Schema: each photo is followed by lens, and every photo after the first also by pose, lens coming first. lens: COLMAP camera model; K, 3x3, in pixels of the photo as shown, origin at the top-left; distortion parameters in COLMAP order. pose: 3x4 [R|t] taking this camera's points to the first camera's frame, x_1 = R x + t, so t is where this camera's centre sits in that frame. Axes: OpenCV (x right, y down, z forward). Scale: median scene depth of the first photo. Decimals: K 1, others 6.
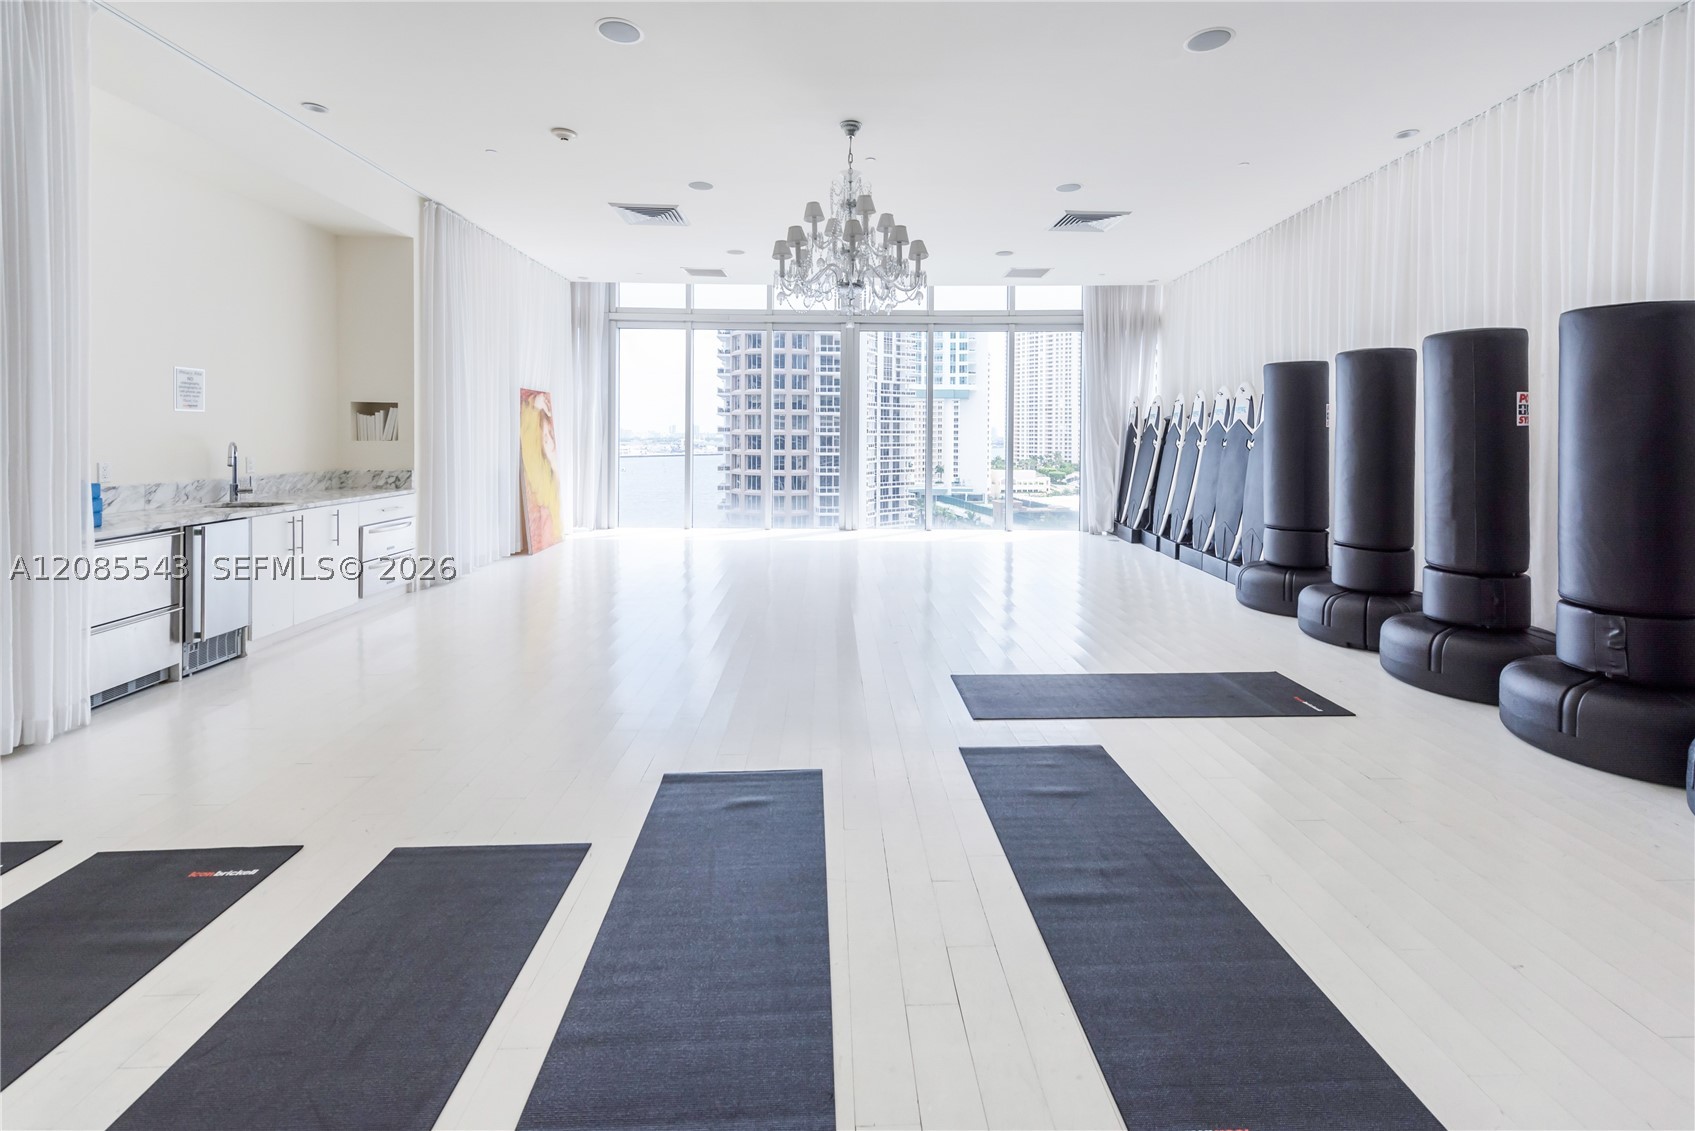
lens RADIAL K [[705.3, 0, 872.7], [0, 705.3, 439.8], [0, 0, 1]] dist [0.012509, -0.001308]
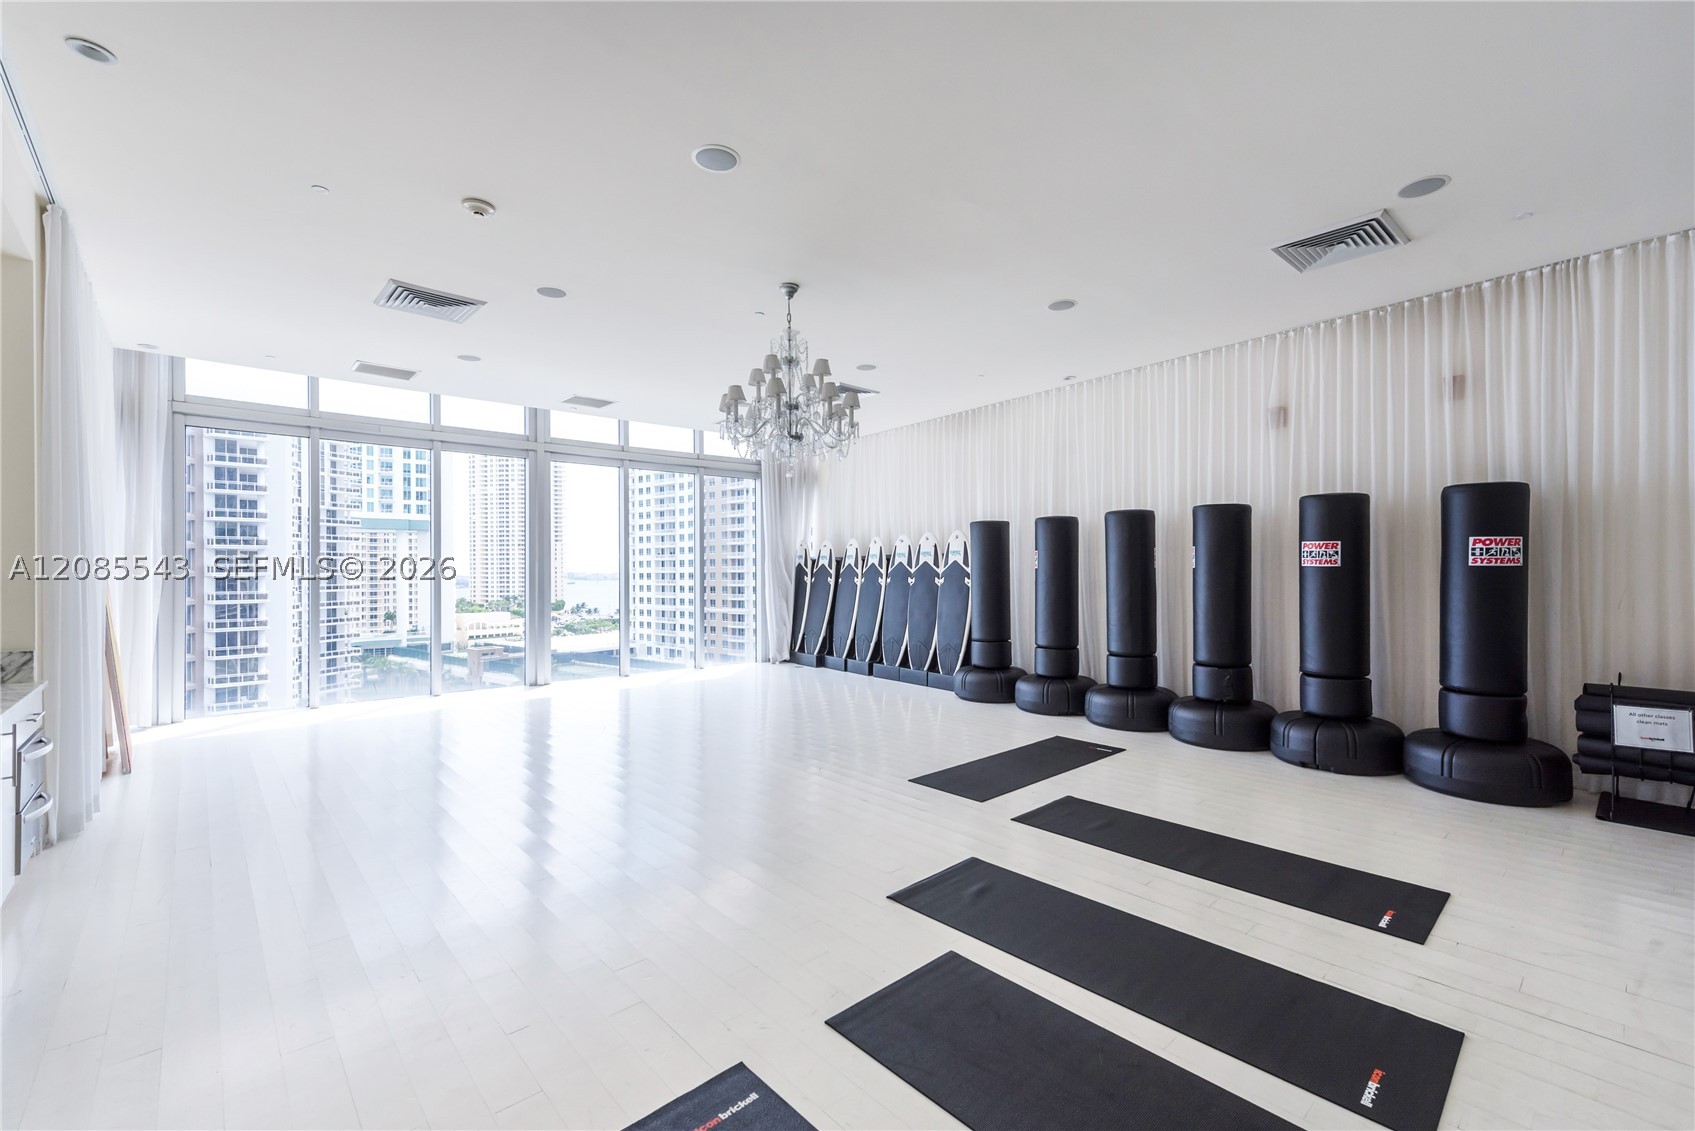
lens RADIAL K [[705.3, 0, 877.7], [0, 705.3, 563.4], [0, 0, 1]] dist [0.012509, -0.001308]
pose [[0.765786, -0.002440, 0.643091, -0.300275], [0.014405, 0.999807, -0.013360, -0.006891], [-0.642934, 0.019494, 0.765674, 0.052363]]
